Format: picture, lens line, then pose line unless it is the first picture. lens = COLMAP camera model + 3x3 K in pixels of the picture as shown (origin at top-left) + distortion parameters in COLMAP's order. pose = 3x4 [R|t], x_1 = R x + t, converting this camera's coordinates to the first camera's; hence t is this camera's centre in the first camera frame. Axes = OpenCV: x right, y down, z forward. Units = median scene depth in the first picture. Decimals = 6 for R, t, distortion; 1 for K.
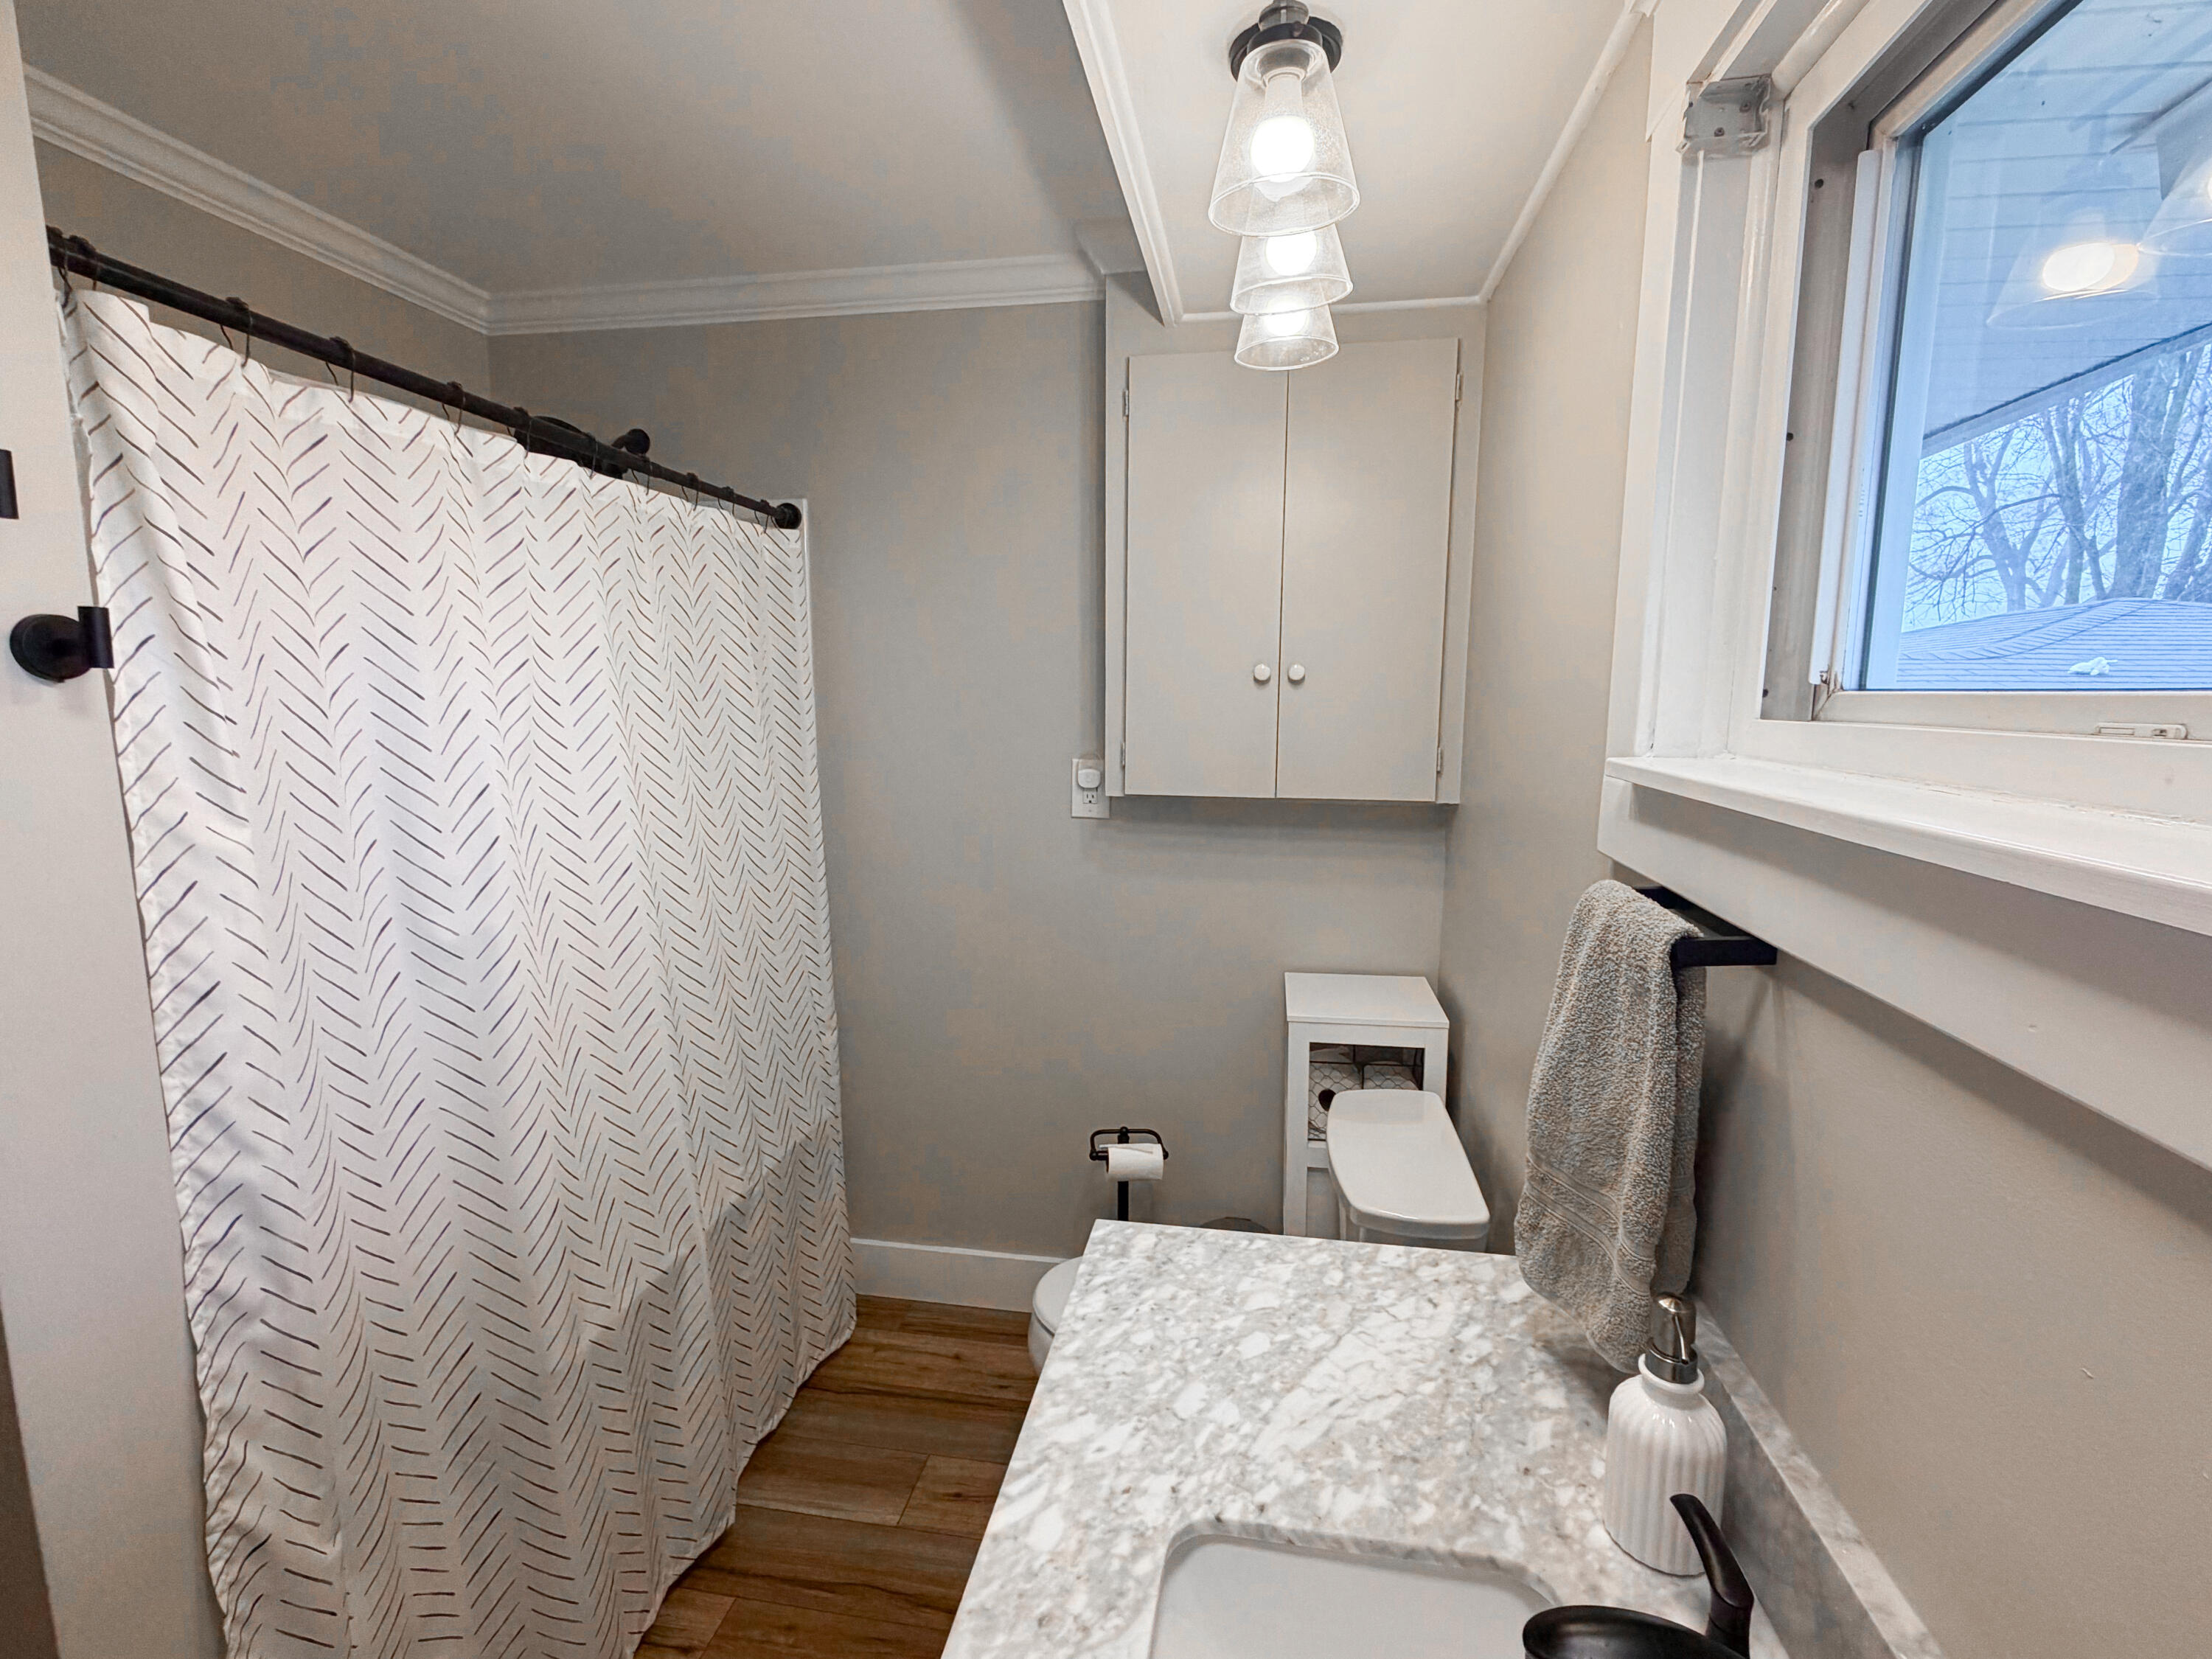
lens RADIAL K [[1004.9, 0, 1106.0], [0, 1004.9, 829.5], [0, 0, 1]] dist [0.000926, 0.000065]
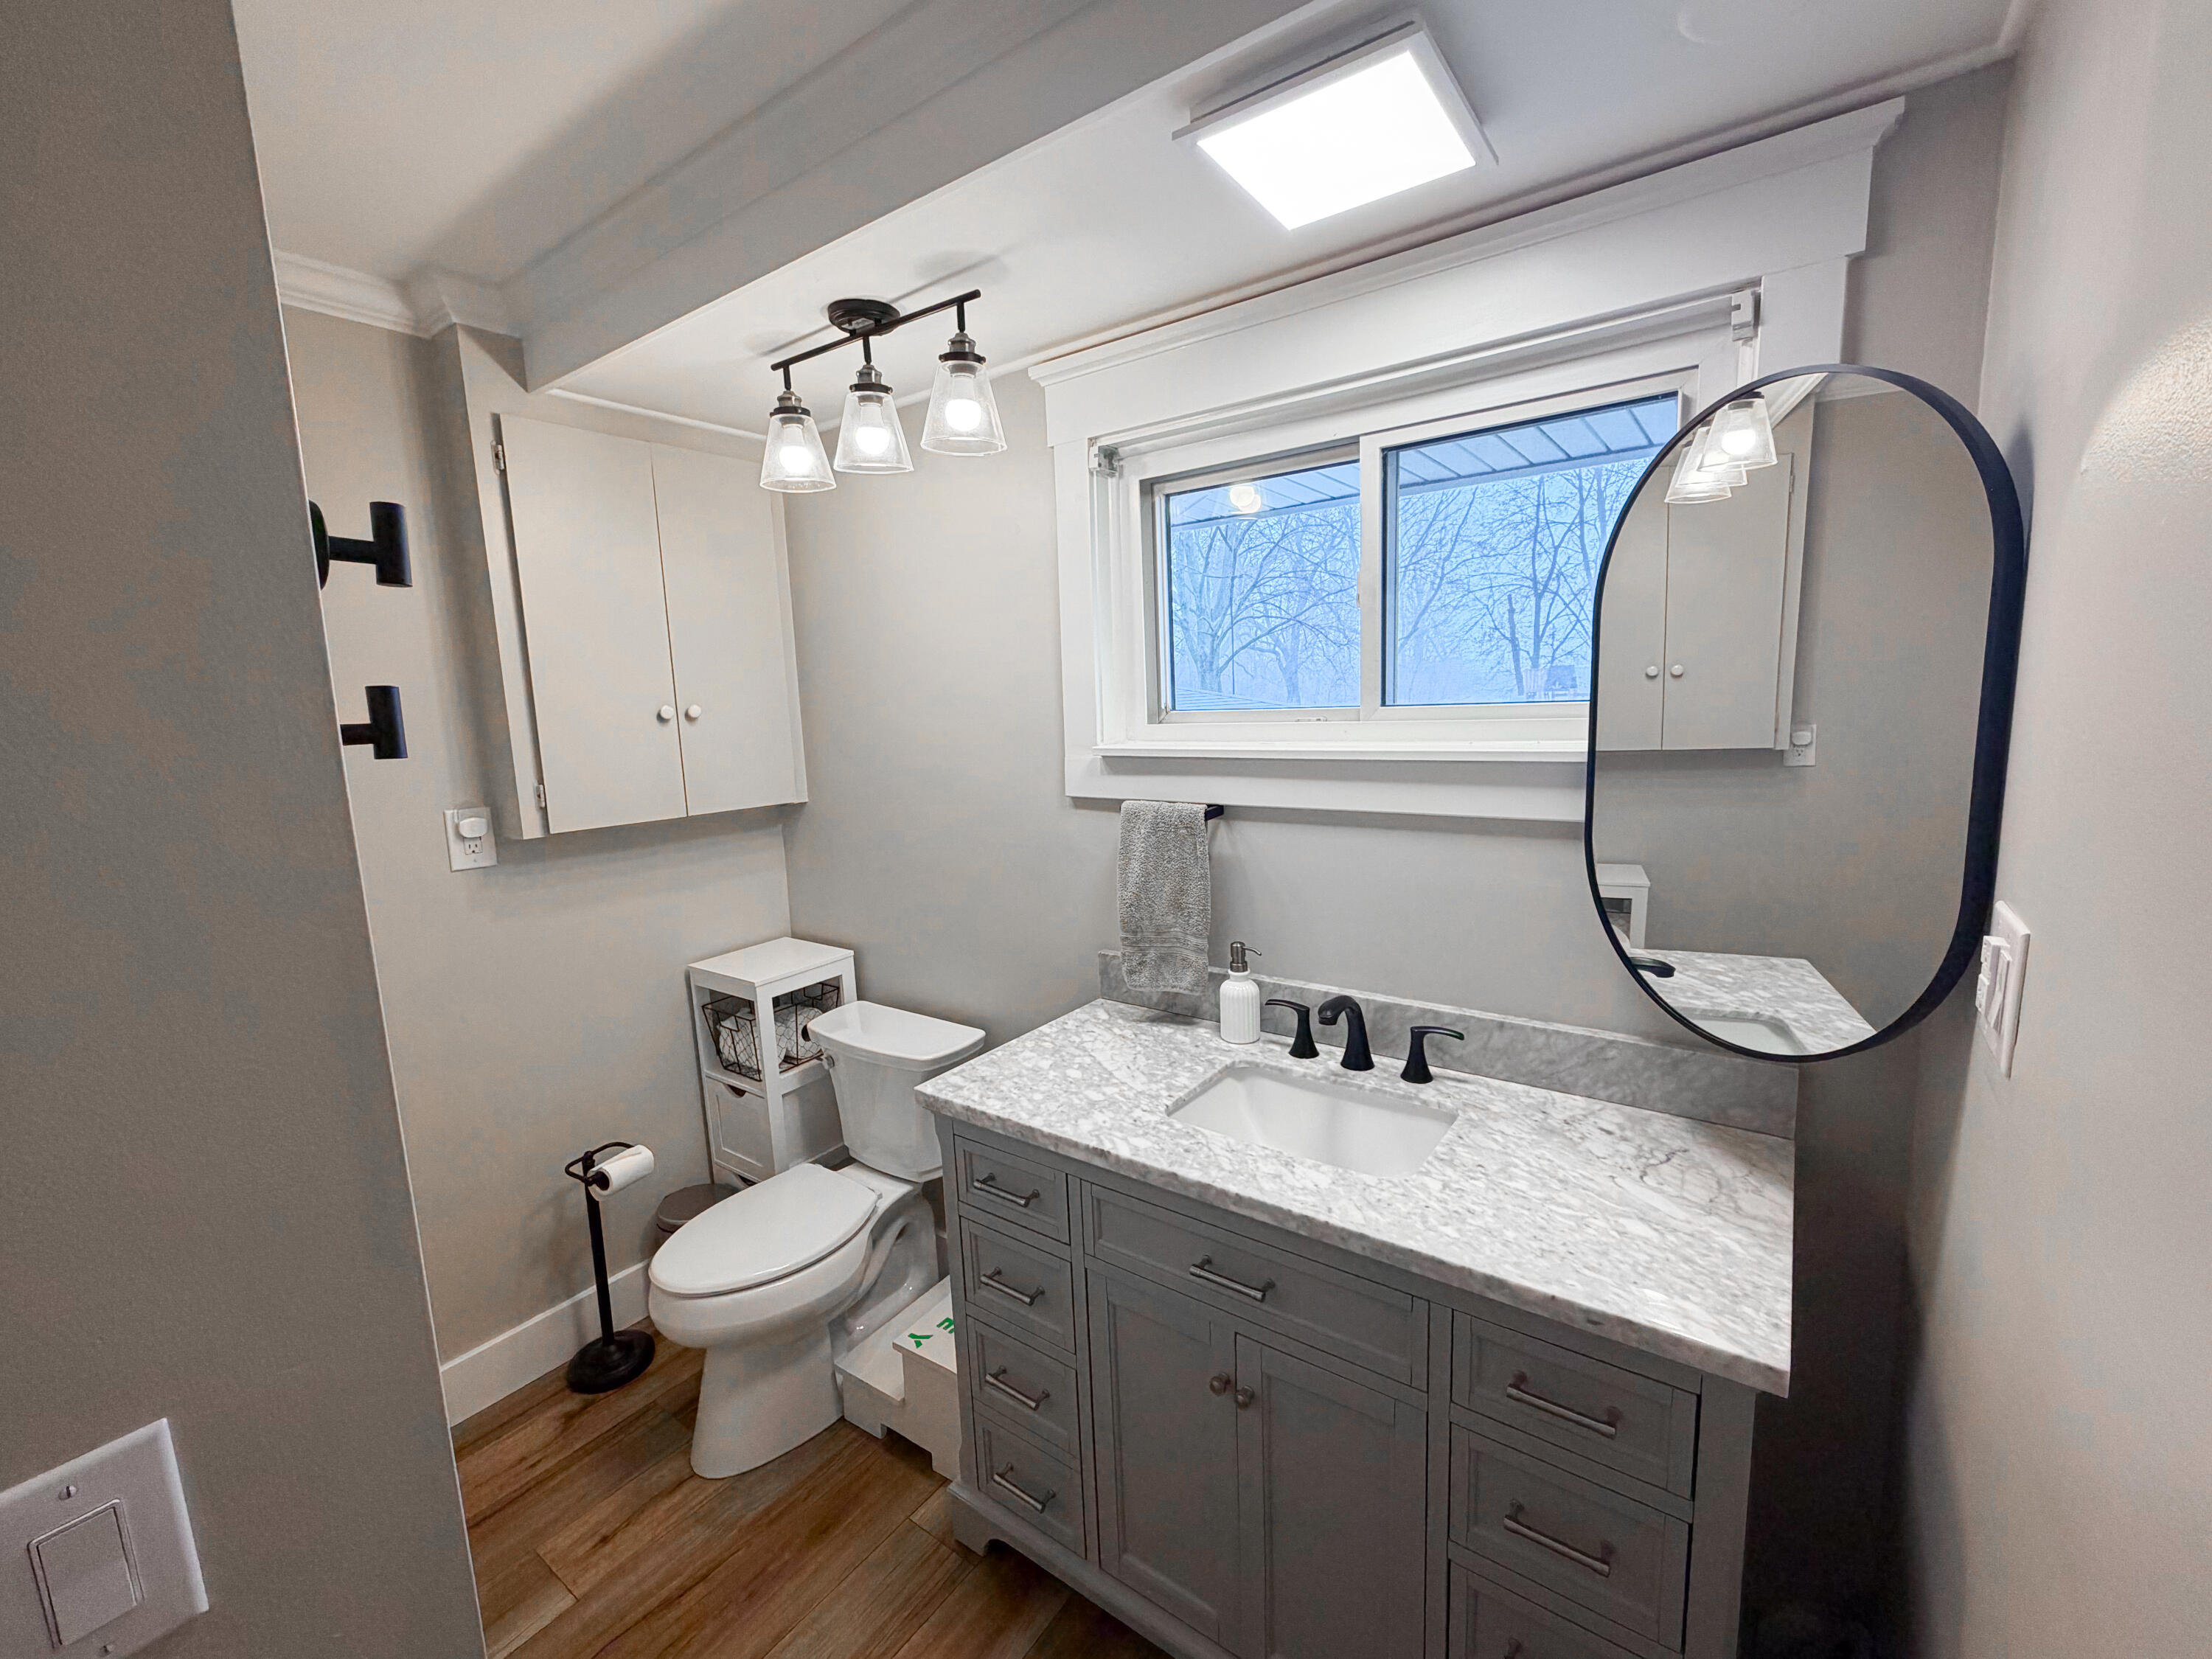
lens RADIAL K [[928.6, 0, 1106.0], [0, 928.6, 829.5], [0, 0, 1]] dist [0.000139, 0.000037]
pose [[0.445454, -0.148431, 0.882915, -1.149859], [0.160990, 0.983367, 0.084095, -0.057236], [-0.880711, 0.104681, 0.461941, 0.101446]]
